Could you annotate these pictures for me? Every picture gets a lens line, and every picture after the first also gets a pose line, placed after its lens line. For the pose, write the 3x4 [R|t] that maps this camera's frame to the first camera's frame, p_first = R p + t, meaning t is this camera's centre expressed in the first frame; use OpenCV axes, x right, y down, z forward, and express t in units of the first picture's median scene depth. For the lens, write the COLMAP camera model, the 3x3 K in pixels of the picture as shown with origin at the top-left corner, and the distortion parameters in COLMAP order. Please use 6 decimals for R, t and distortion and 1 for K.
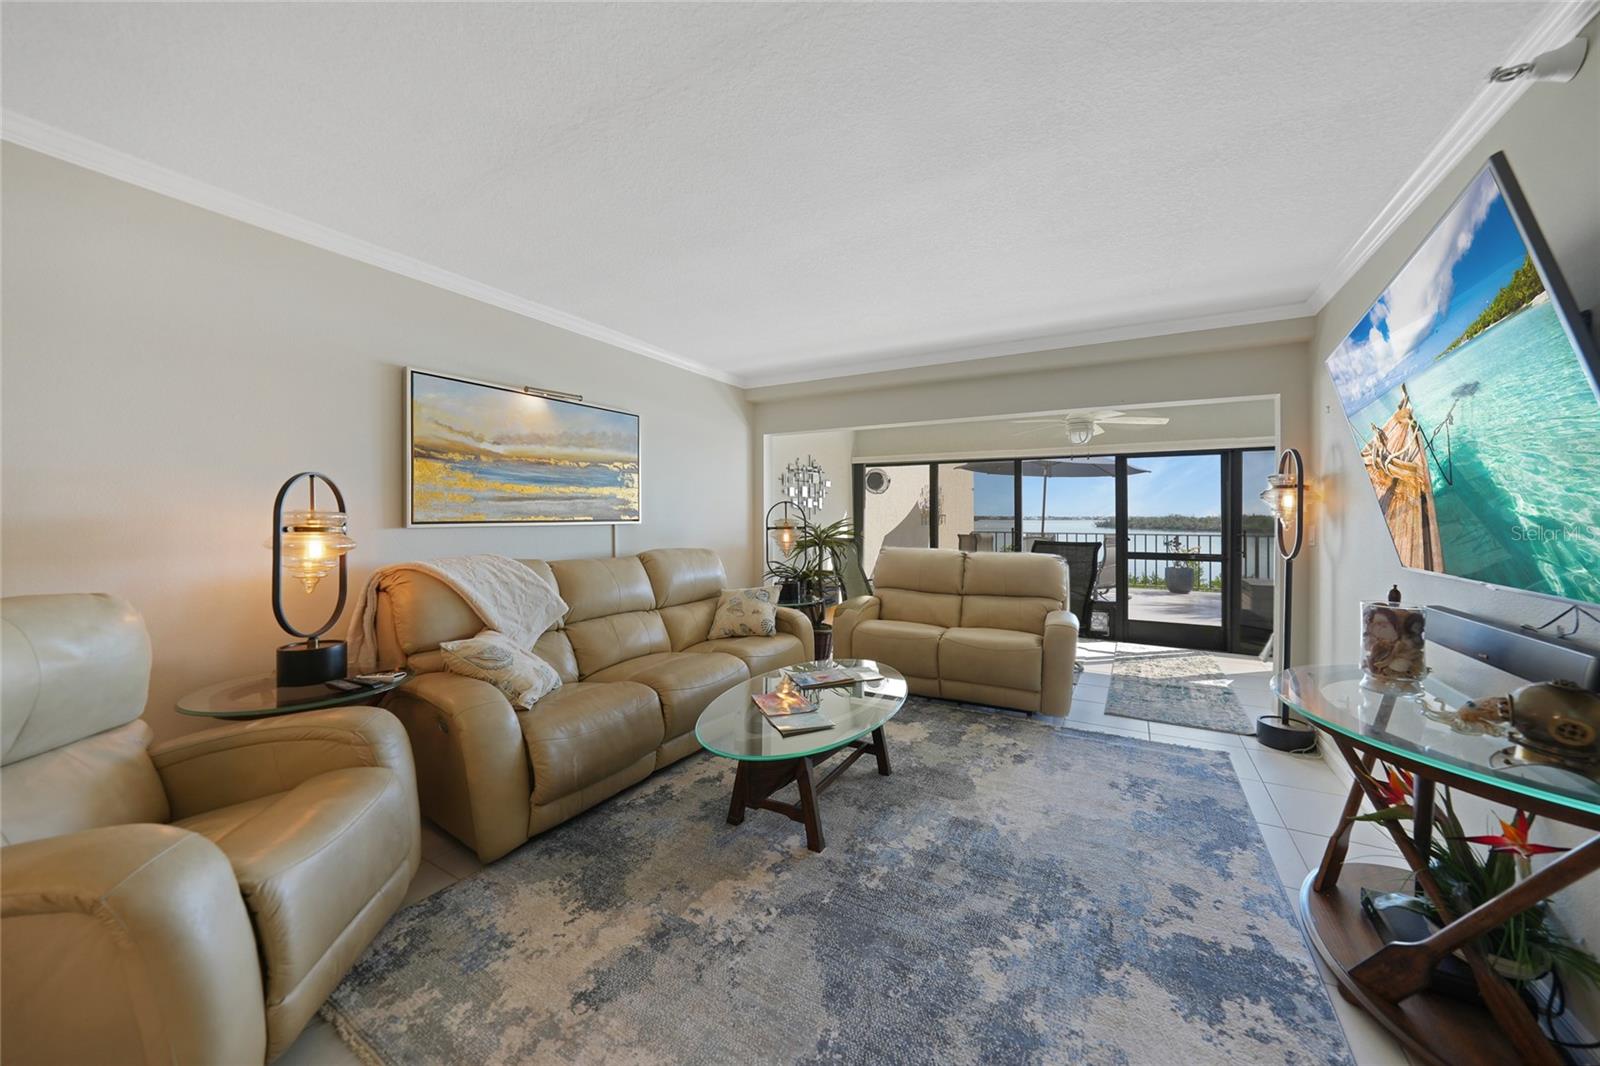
lens RADIAL K [[538.7, 0, 795.1], [0, 538.7, 519.7], [0, 0, 1]] dist [-0.012282, 0.000308]
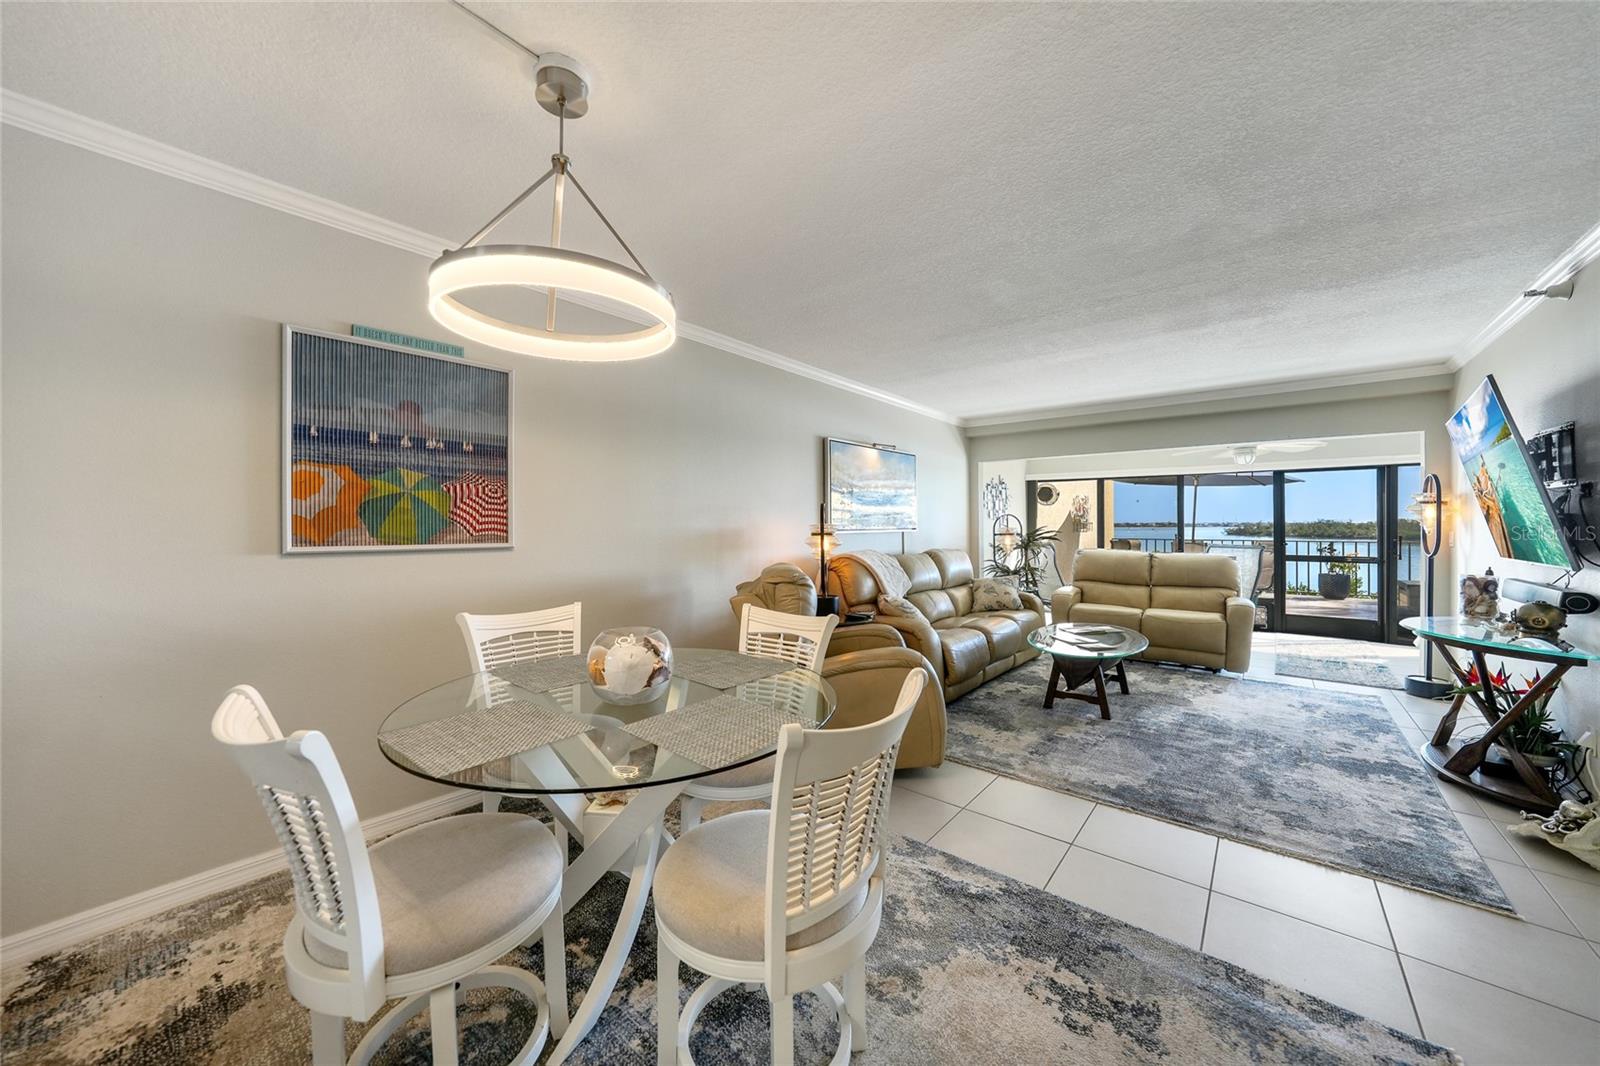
lens RADIAL K [[554.1, 0, 802.1], [0, 554.1, 528.3], [0, 0, 1]] dist [-0.029720, 0.007109]
pose [[0.988514, -0.002832, -0.151101, -0.439320], [0.003147, 0.999993, 0.001847, -0.004275], [0.151095, -0.002302, 0.988517, -0.589751]]
